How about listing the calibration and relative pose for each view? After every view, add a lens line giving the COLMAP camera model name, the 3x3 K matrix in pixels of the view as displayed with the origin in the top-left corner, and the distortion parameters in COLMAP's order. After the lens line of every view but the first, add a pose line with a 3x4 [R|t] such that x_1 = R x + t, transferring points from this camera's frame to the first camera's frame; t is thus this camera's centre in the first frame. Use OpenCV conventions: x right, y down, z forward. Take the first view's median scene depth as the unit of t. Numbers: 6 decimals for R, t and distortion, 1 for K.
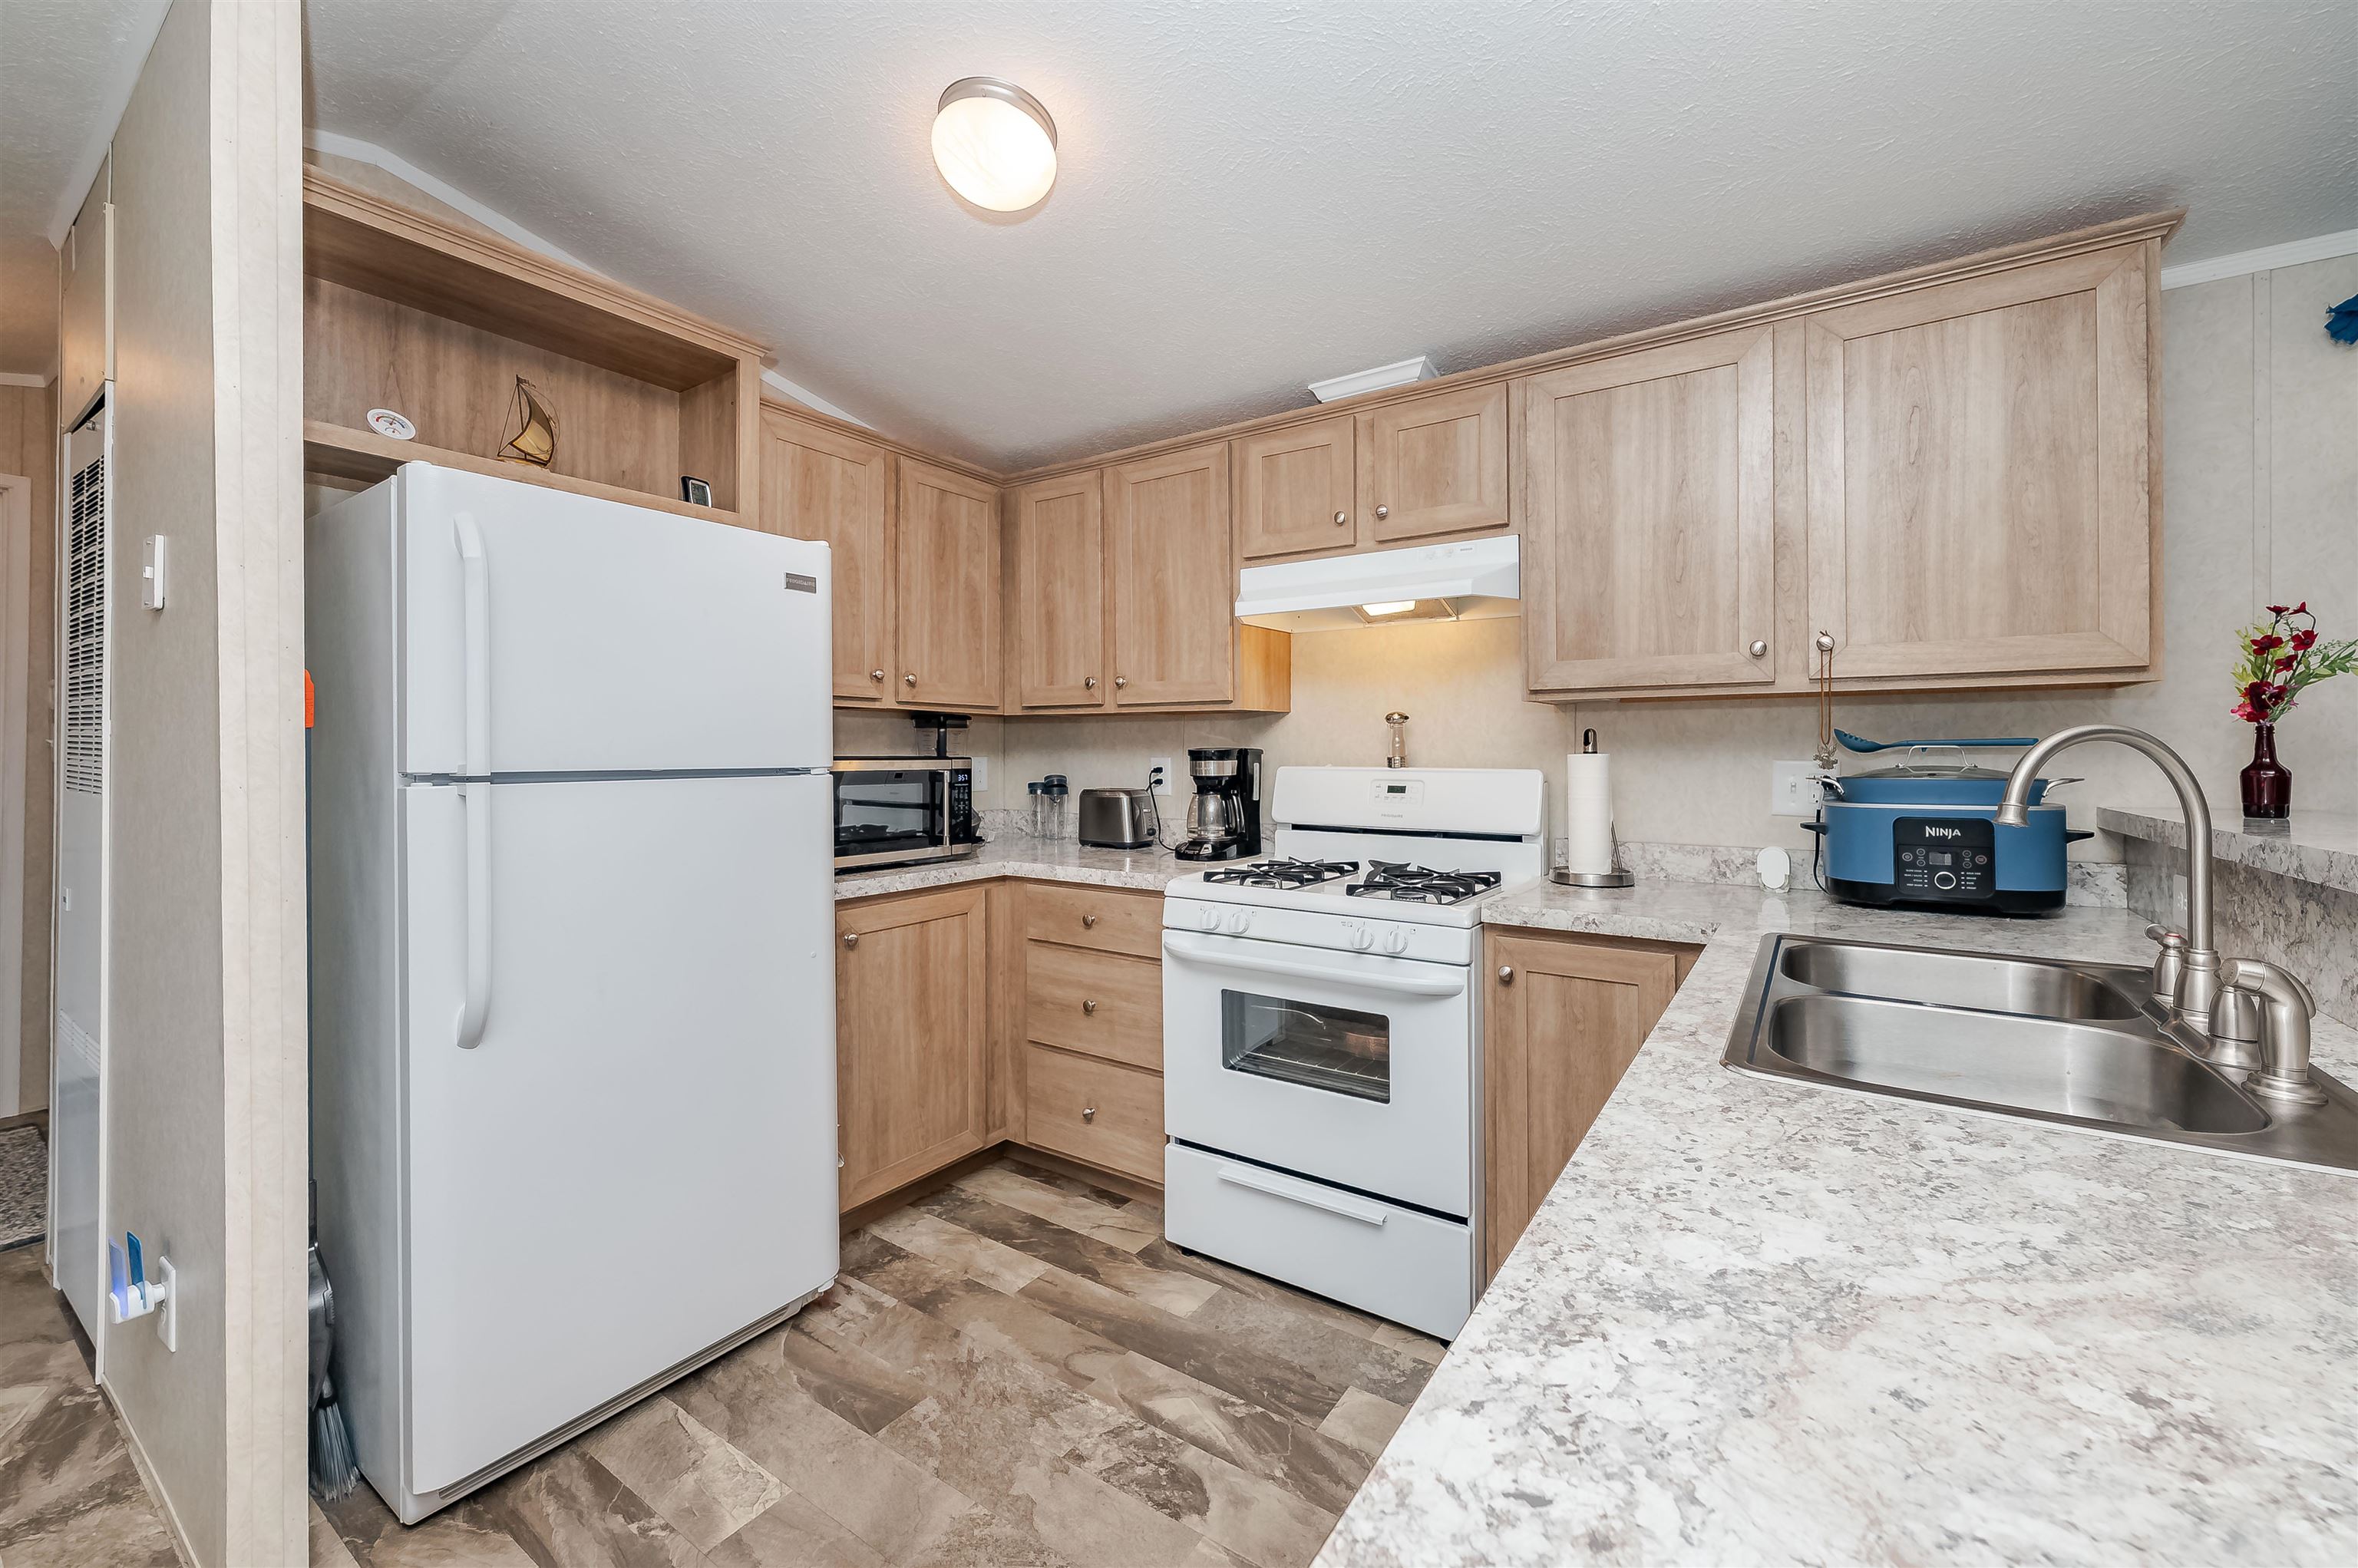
lens RADIAL K [[913.2, 0, 1174.7], [0, 913.2, 755.5], [0, 0, 1]] dist [-0.000940, -0.000074]
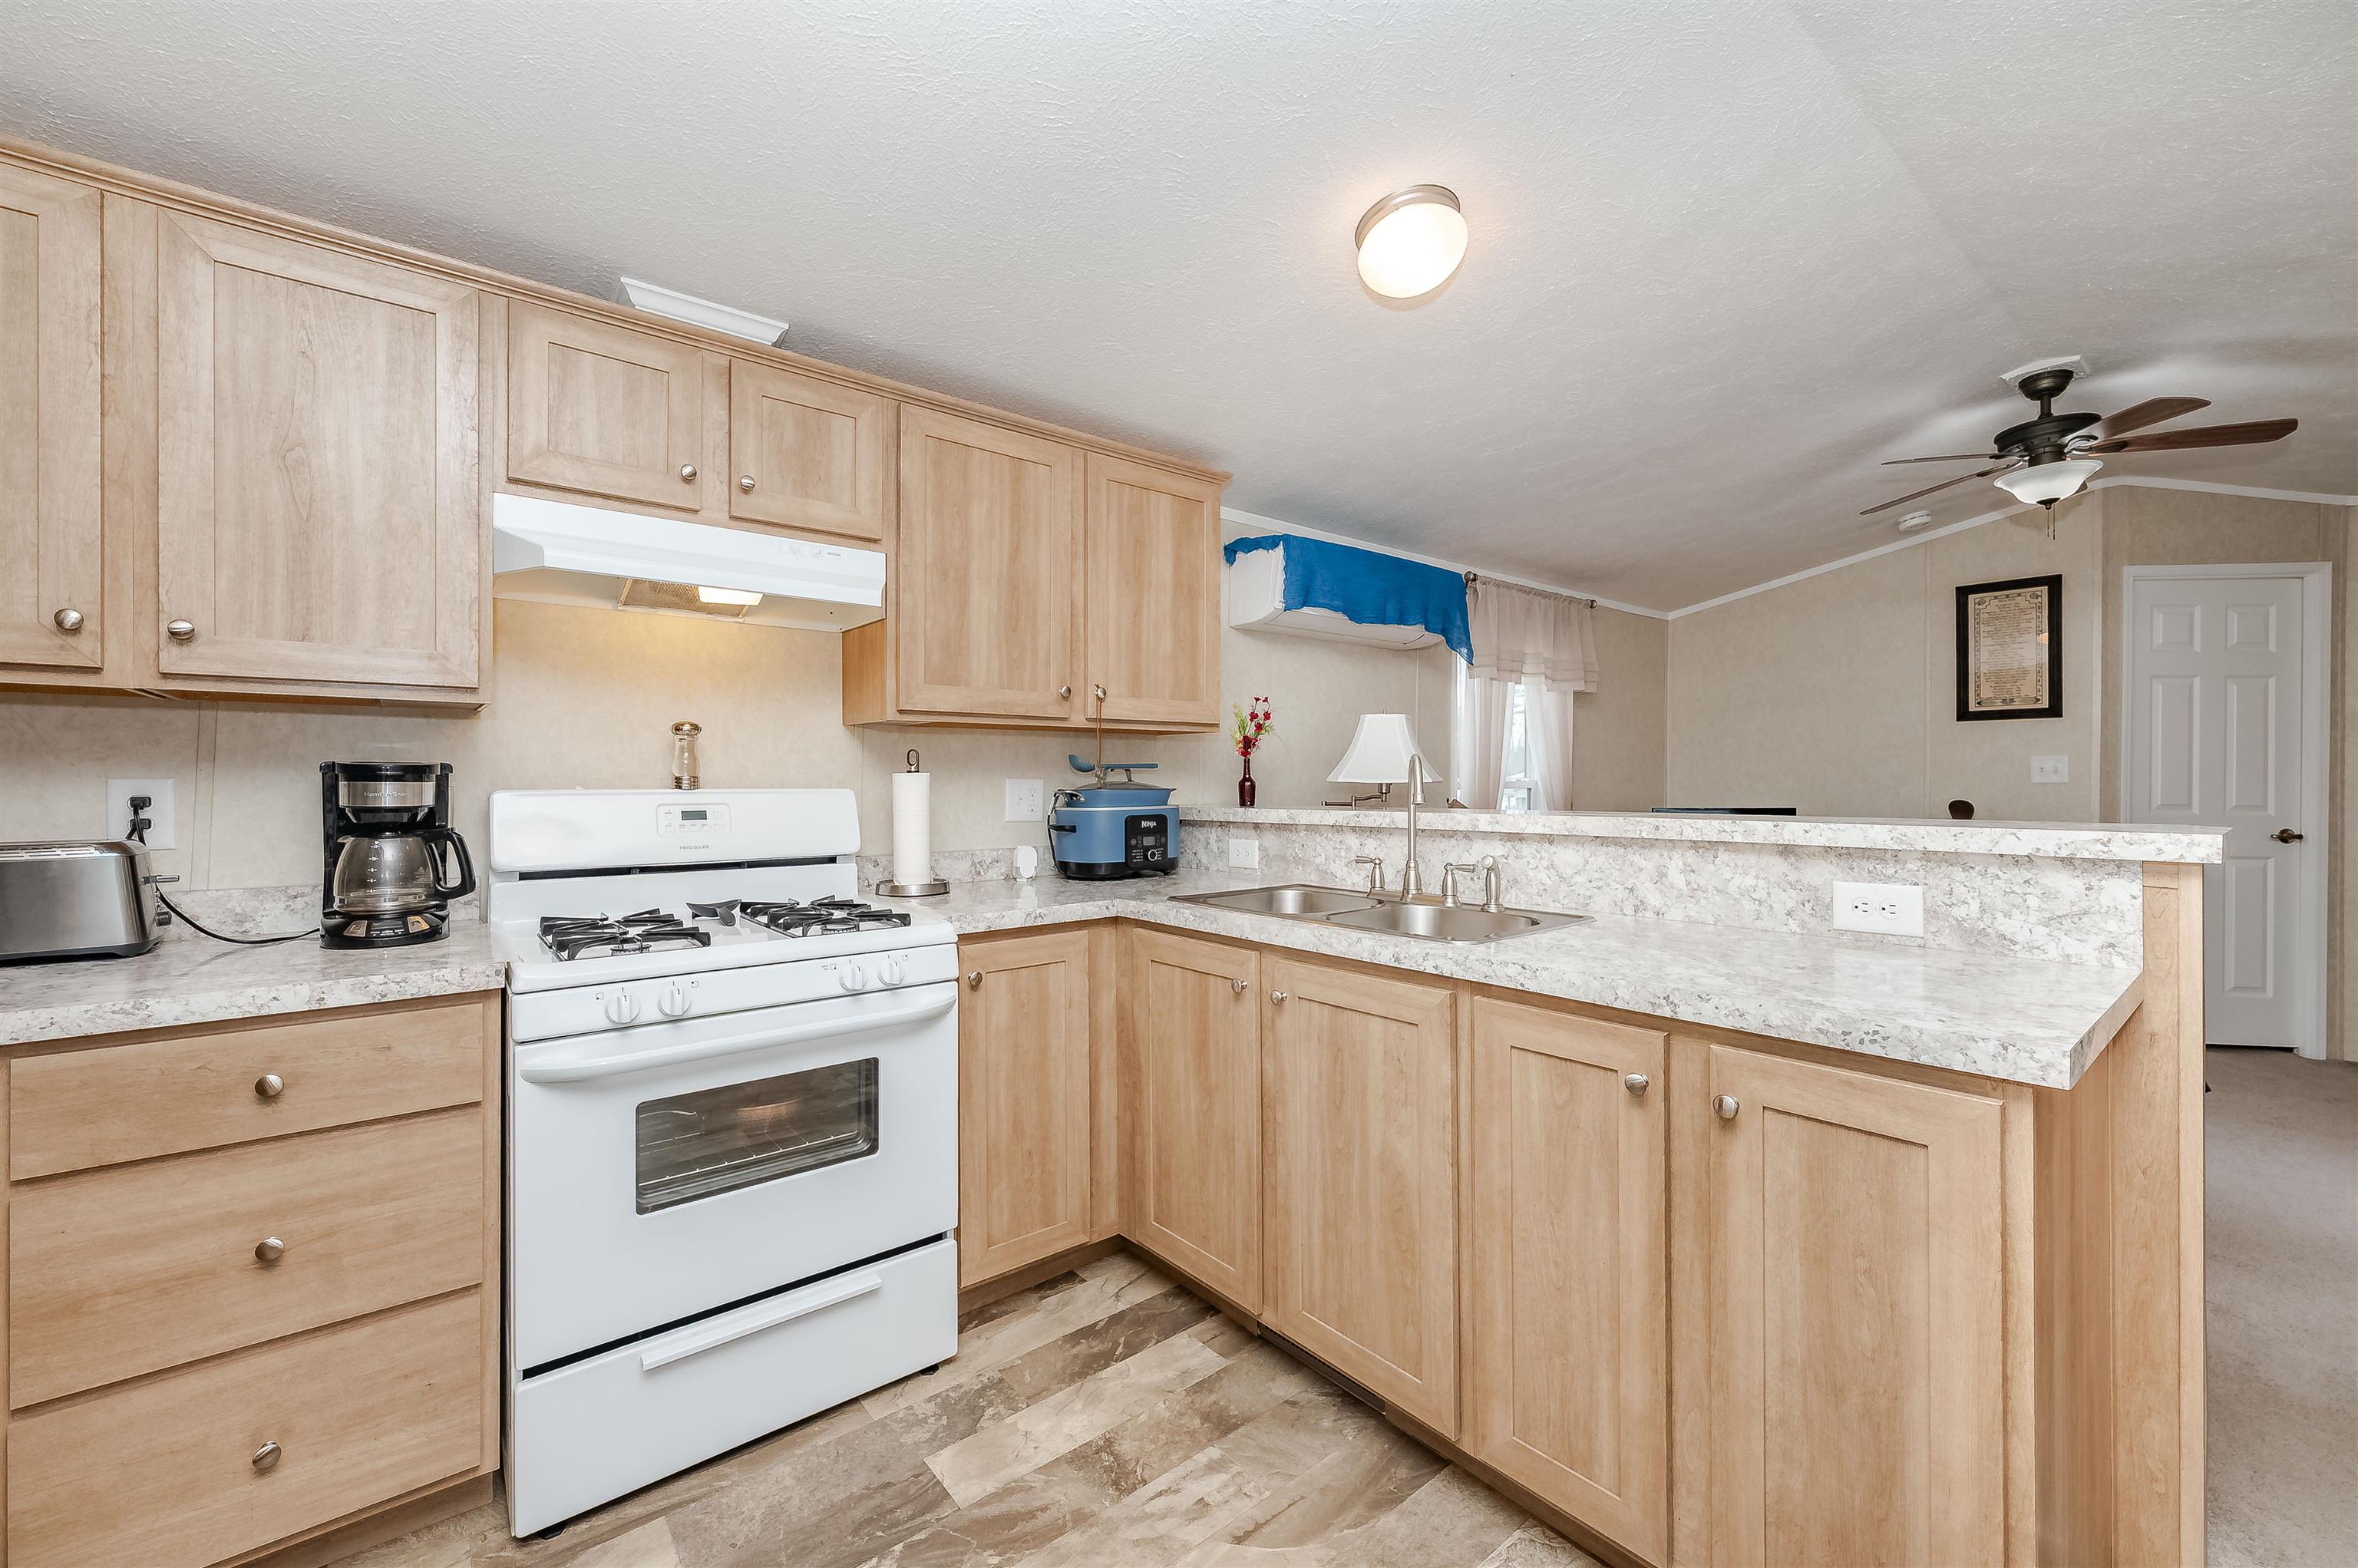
lens RADIAL K [[924.1, 0, 1179.0], [0, 924.1, 784.0], [0, 0, 1]] dist [-0.000796, -0.000134]
pose [[0.304002, -0.005454, 0.952656, -0.505835], [0.004695, 0.999980, 0.004227, 0.008951], [-0.952660, 0.003188, 0.304022, 0.392998]]
